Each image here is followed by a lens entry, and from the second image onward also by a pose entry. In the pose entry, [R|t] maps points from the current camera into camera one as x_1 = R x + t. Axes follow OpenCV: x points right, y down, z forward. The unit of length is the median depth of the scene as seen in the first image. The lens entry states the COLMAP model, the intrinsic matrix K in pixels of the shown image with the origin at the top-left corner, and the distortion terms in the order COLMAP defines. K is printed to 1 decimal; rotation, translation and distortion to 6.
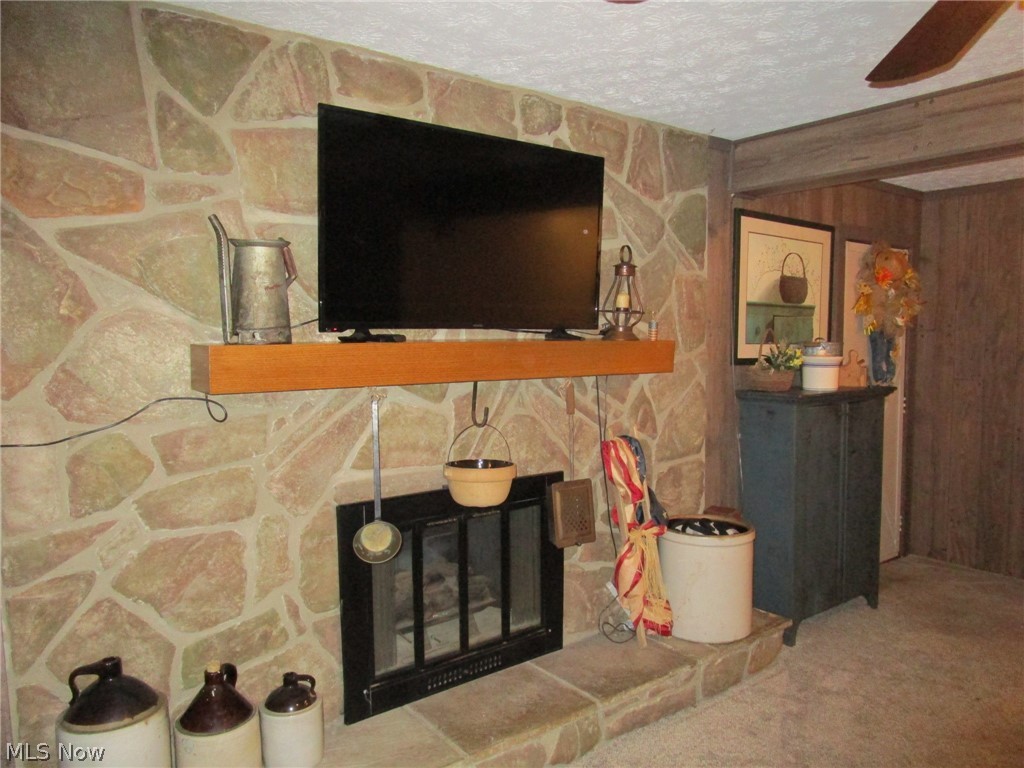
lens RADIAL K [[726.9, 0, 507.7], [0, 726.9, 381.1], [0, 0, 1]] dist [-0.029920, 0.011002]
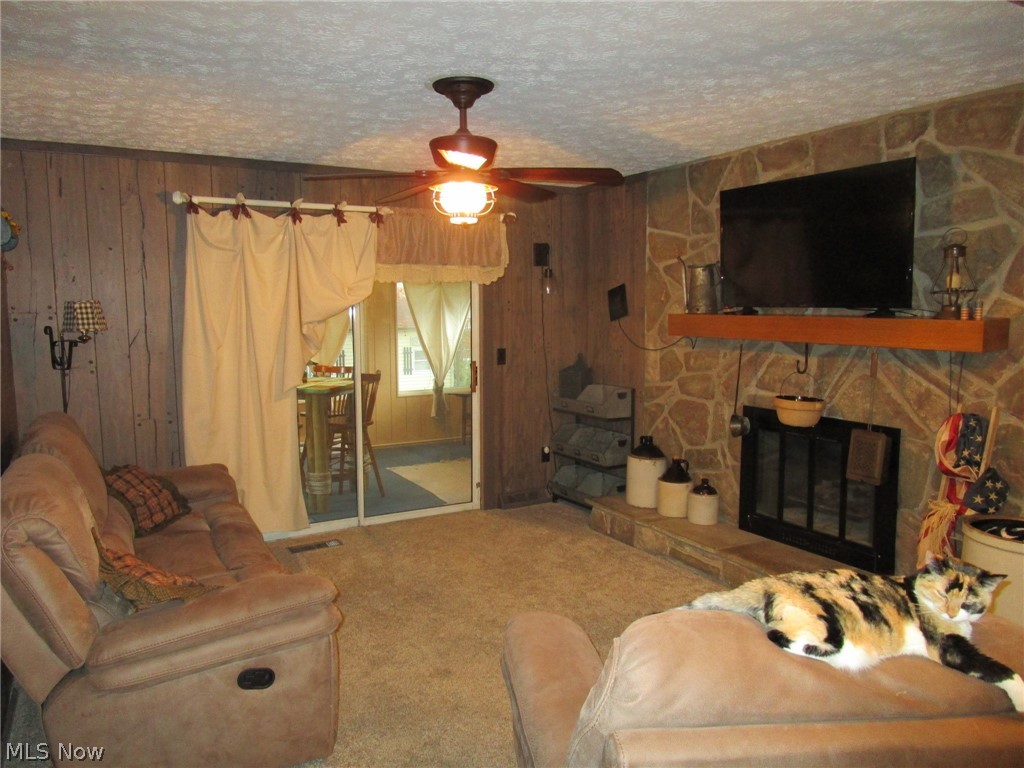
lens RADIAL K [[726.9, 0, 507.7], [0, 726.9, 381.1], [0, 0, 1]] dist [-0.029920, 0.011002]
pose [[-0.116182, 0.111249, -0.986978, 1.659863], [-0.064181, 0.990790, 0.119234, -0.066264], [0.991152, 0.077198, -0.107971, 0.630033]]
